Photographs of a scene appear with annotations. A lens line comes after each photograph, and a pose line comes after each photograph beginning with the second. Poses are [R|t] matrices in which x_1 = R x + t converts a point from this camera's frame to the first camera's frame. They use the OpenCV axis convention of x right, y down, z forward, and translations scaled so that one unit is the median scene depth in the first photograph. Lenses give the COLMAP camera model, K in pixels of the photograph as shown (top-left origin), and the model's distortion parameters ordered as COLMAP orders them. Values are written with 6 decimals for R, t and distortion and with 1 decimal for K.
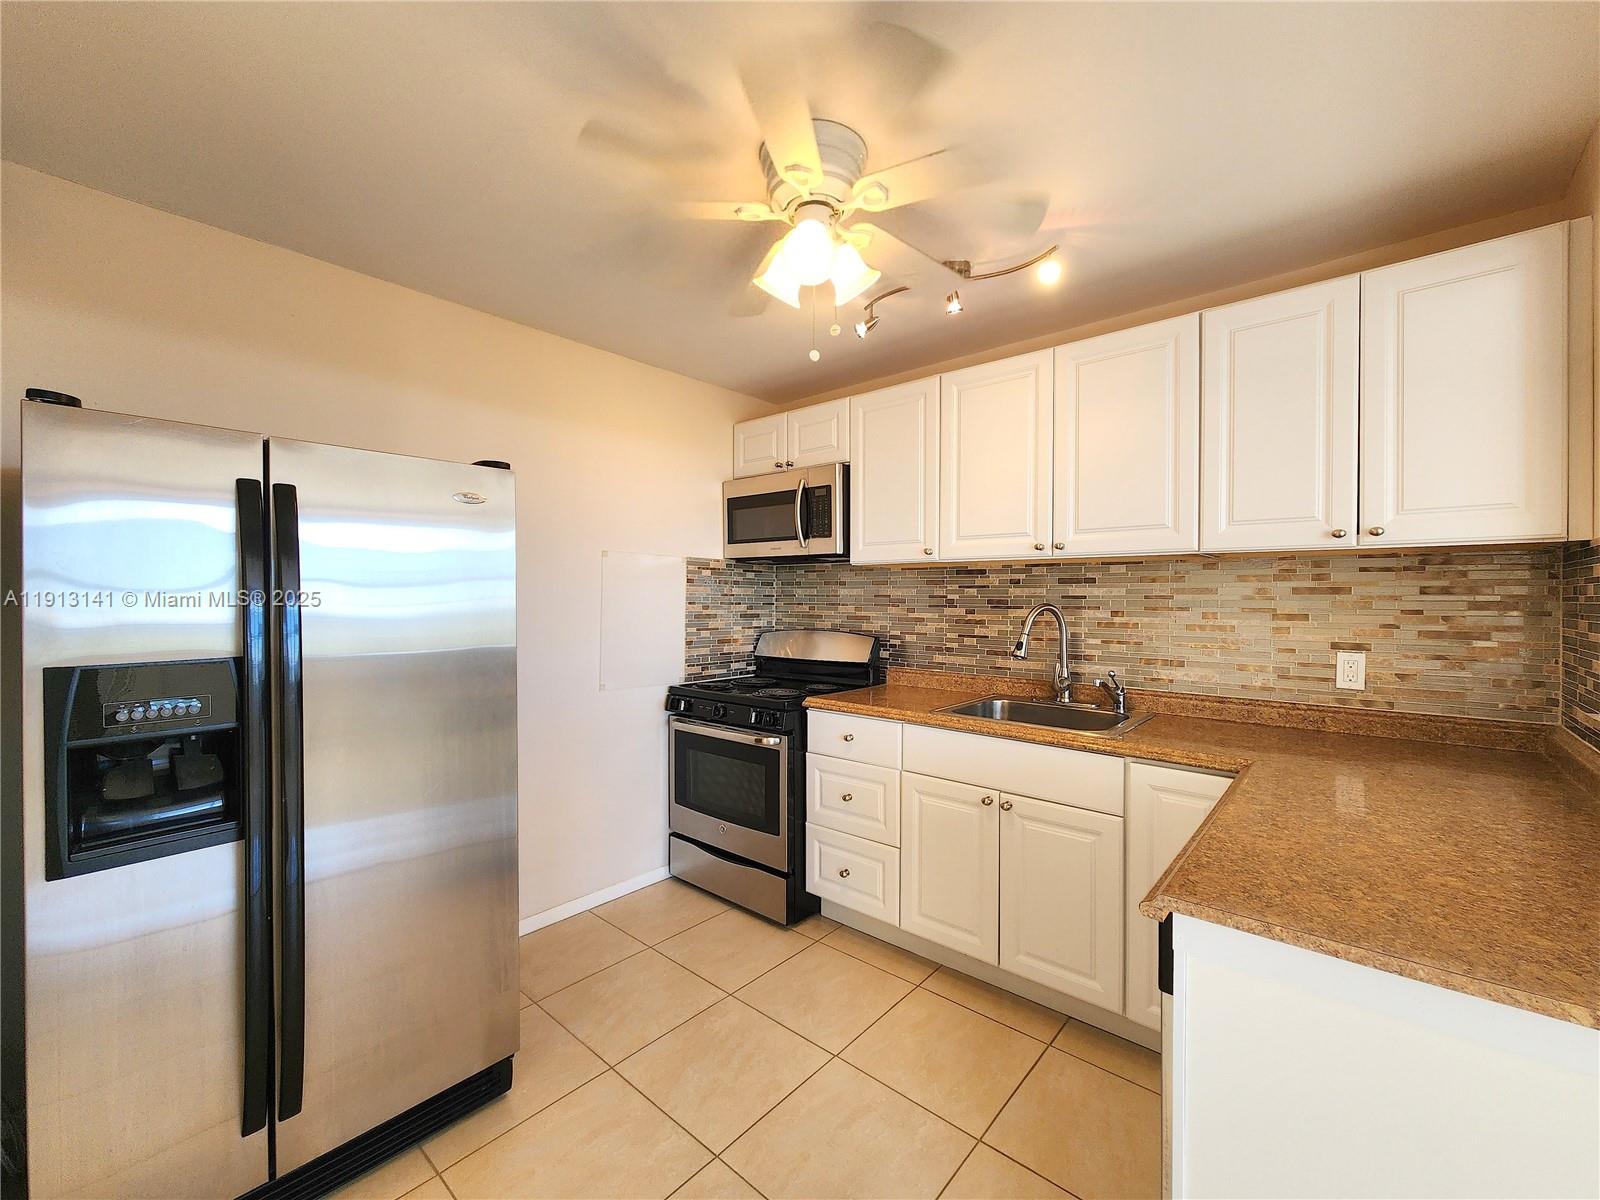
lens RADIAL K [[652.2, 0, 810.8], [0, 652.2, 598.4], [0, 0, 1]] dist [-0.001421, -0.000605]
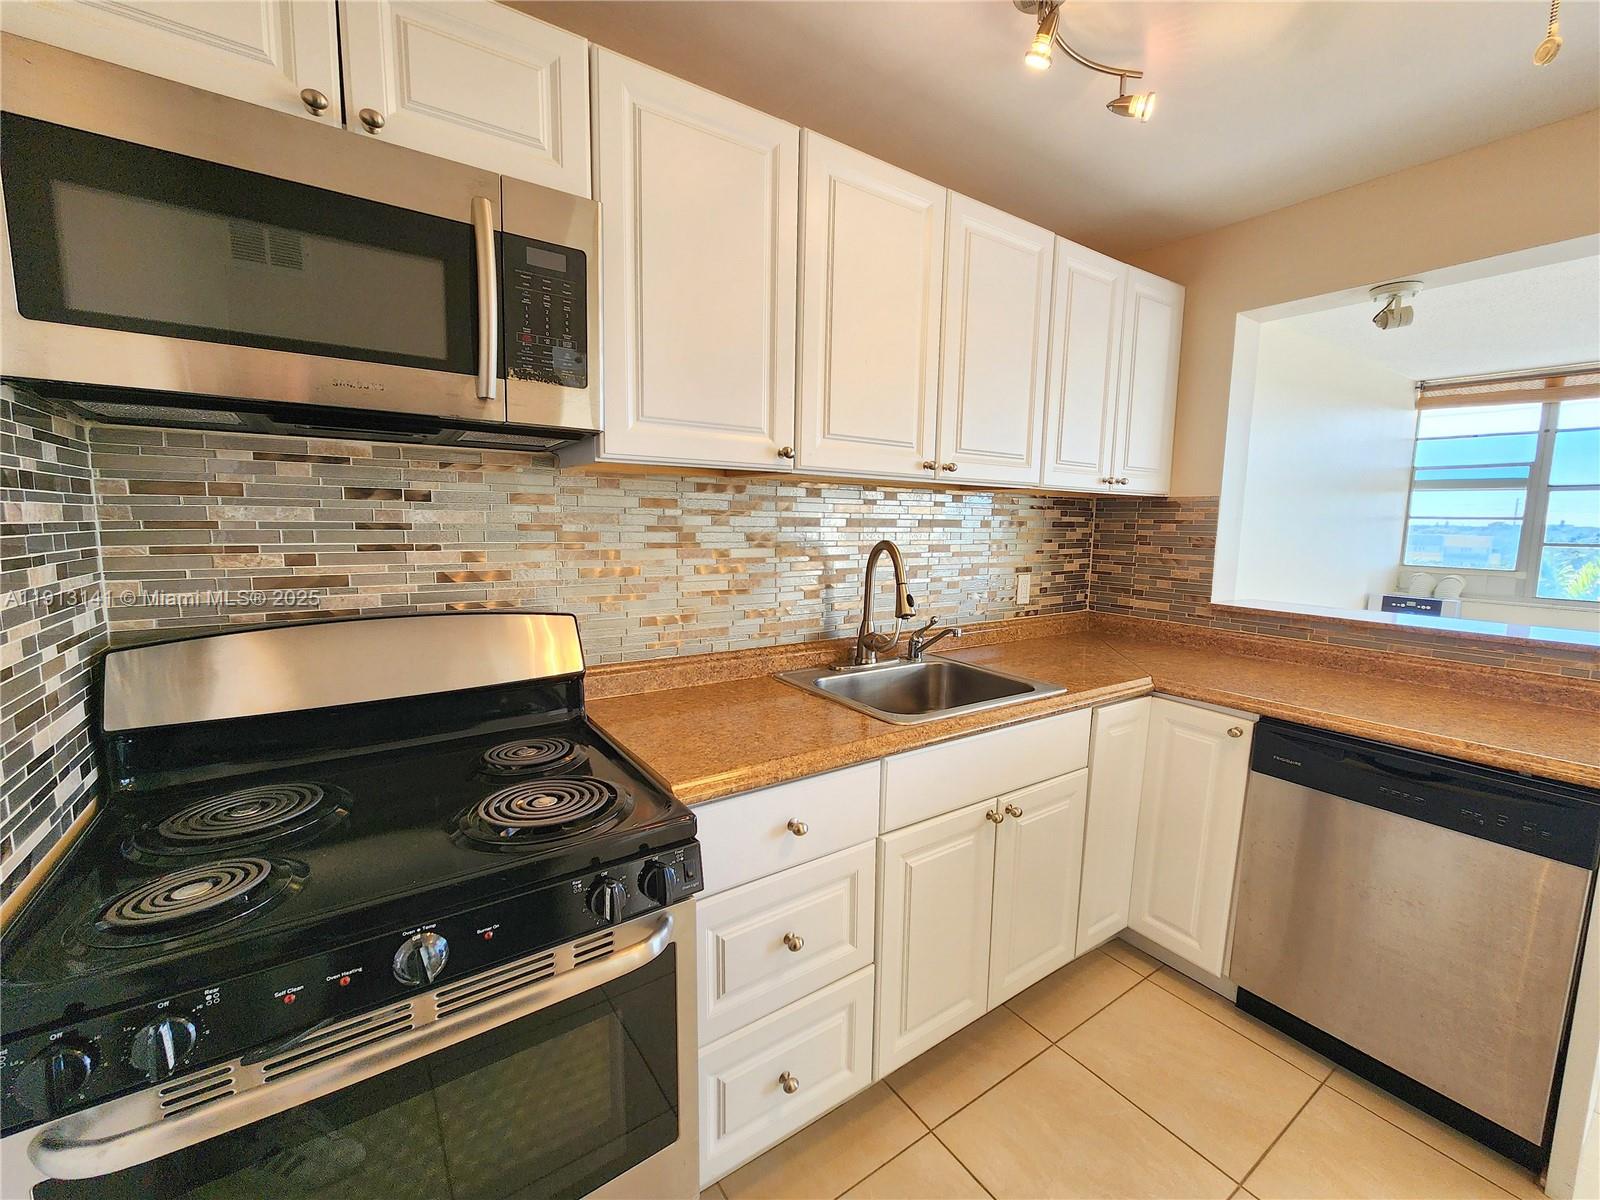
lens RADIAL K [[662.7, 0, 813.8], [0, 662.7, 596.2], [0, 0, 1]] dist [0.000061, 0.000050]
pose [[0.249530, -0.114913, 0.961525, -0.376142], [-0.014119, 0.992397, 0.122267, -0.018952], [-0.968264, -0.044085, 0.246010, 0.818073]]
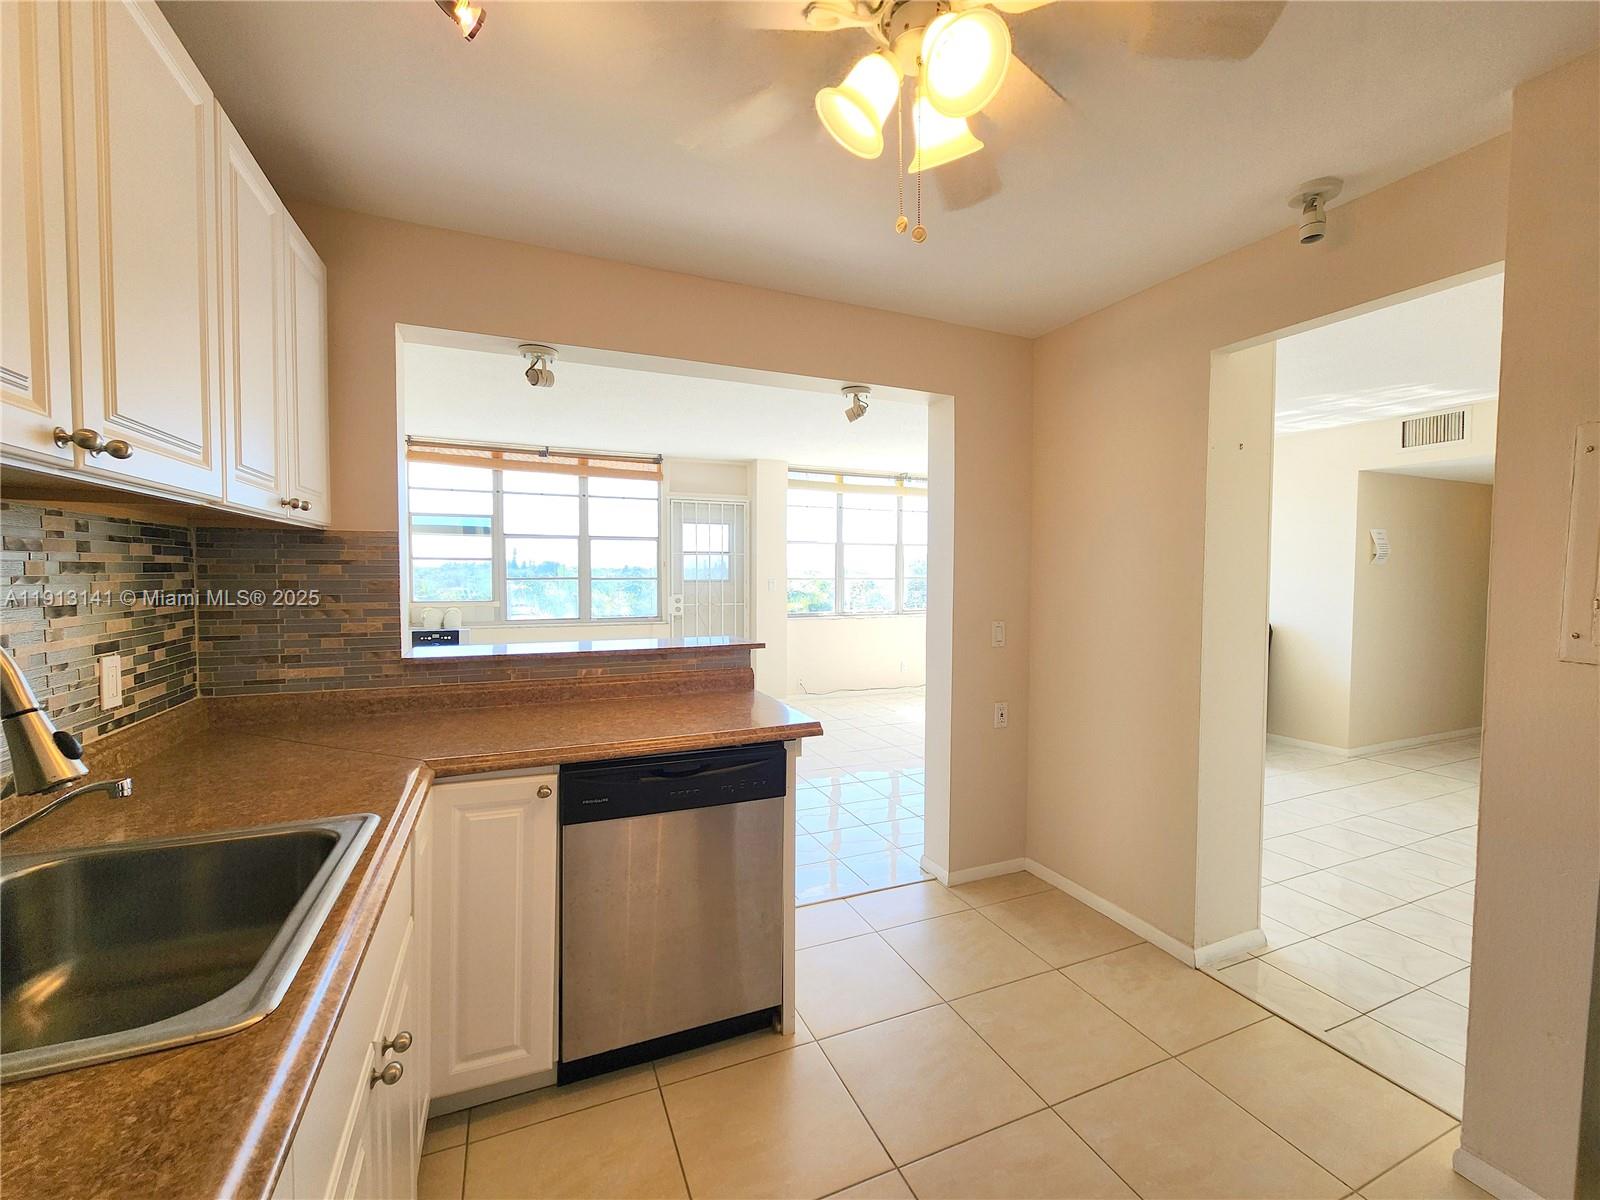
lens RADIAL K [[672.7, 0, 811.3], [0, 672.7, 598.2], [0, 0, 1]] dist [-0.004571, -0.000266]
pose [[-0.902550, -0.026058, 0.429795, -0.124642], [-0.007808, 0.998993, 0.044172, -0.012799], [-0.430514, 0.036512, -0.901845, 1.005830]]
